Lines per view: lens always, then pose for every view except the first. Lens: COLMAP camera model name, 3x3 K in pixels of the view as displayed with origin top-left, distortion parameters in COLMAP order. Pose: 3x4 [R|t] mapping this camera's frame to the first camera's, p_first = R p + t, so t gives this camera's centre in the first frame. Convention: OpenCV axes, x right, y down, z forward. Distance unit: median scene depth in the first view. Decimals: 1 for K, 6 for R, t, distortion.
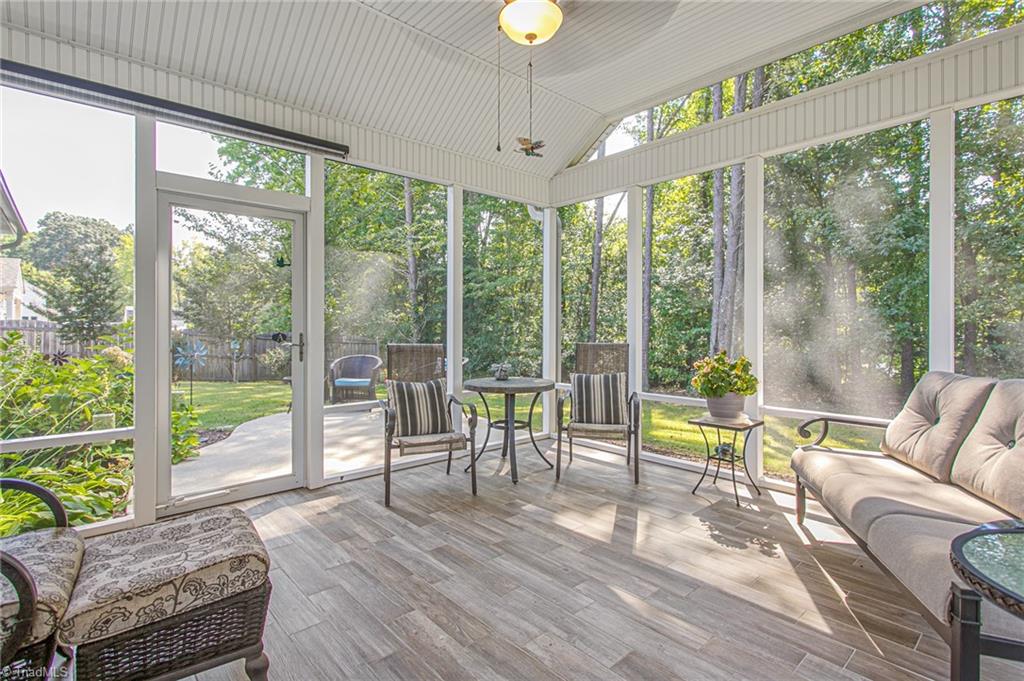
lens RADIAL K [[486.3, 0, 512.0], [0, 486.3, 323.9], [0, 0, 1]] dist [-0.001913, -0.000125]
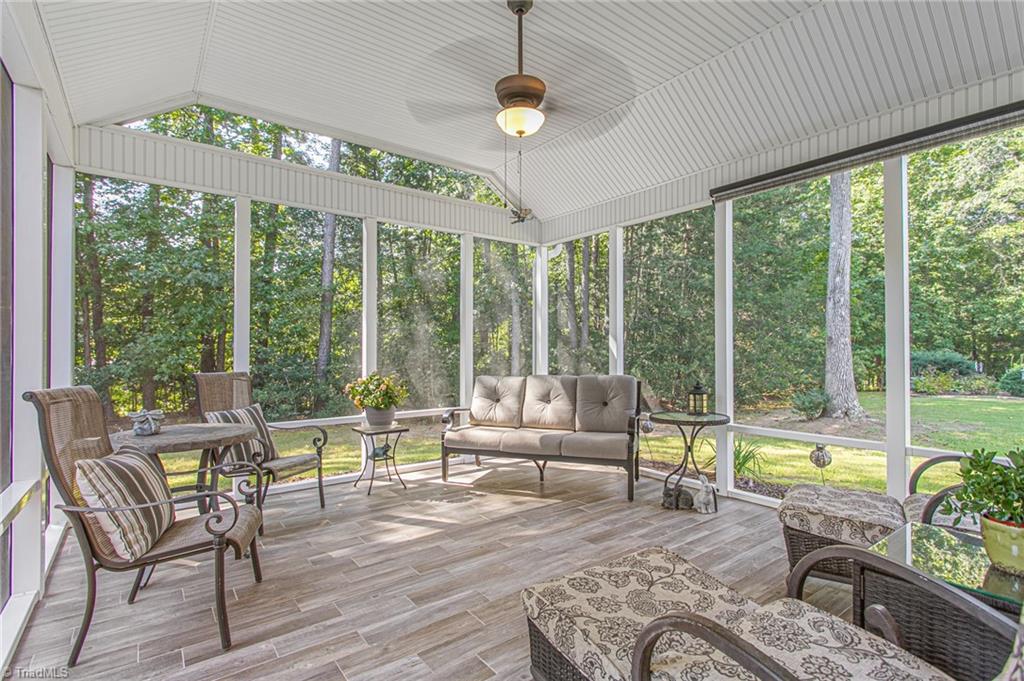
lens RADIAL K [[486.3, 0, 511.3], [0, 486.3, 345.7], [0, 0, 1]] dist [-0.001913, -0.000125]
pose [[0.106612, 0.006688, 0.994278, -1.007770], [-0.001623, 0.999977, -0.006552, -0.007249], [-0.994299, -0.000915, 0.106620, 0.700959]]
